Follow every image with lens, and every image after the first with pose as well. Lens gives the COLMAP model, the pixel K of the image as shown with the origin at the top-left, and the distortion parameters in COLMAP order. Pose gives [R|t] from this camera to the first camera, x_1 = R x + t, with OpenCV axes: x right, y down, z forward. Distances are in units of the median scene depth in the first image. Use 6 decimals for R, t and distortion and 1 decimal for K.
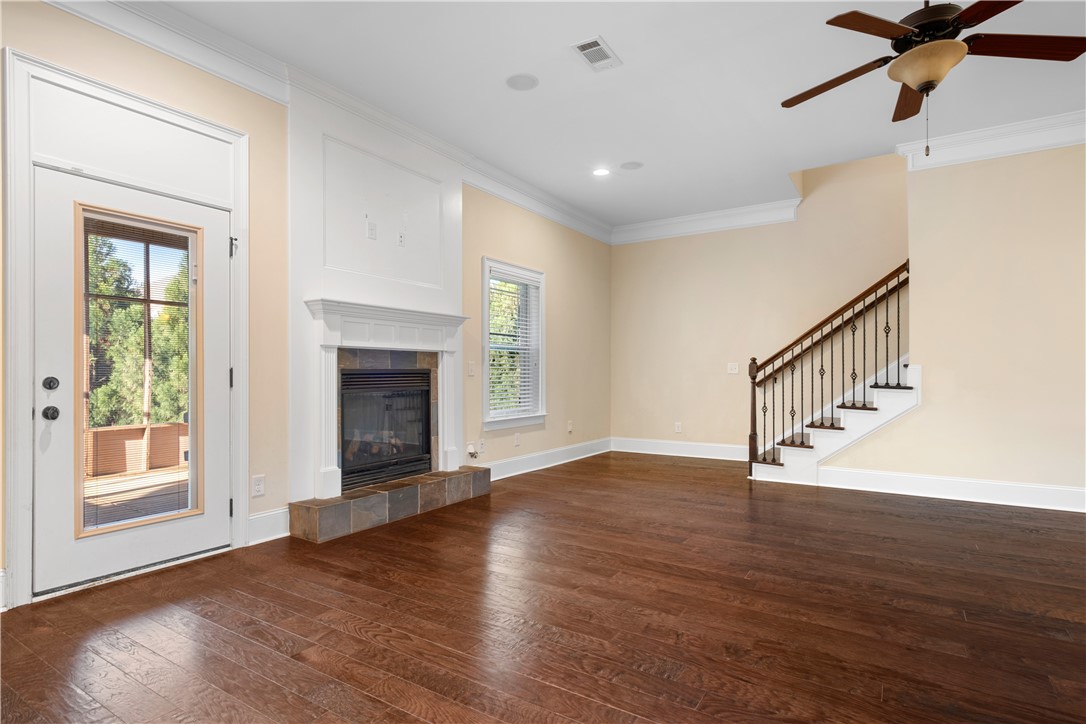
lens RADIAL K [[551.9, 0, 541.3], [0, 551.9, 371.5], [0, 0, 1]] dist [0.001149, 0.001132]
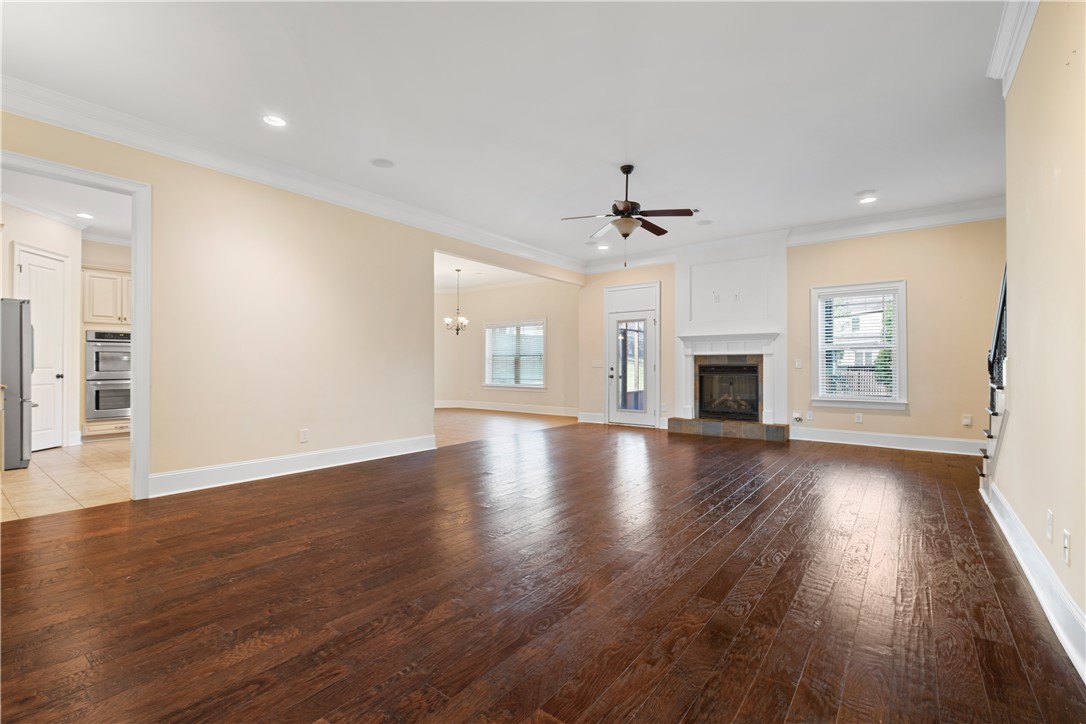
lens RADIAL K [[478.4, 0, 540.2], [0, 478.4, 363.1], [0, 0, 1]] dist [0.016264, -0.005983]
pose [[-0.065786, -0.001785, -0.997832, 1.499722], [0.004463, 0.999988, -0.002083, -0.008477], [0.997824, -0.004590, -0.065777, 0.435794]]
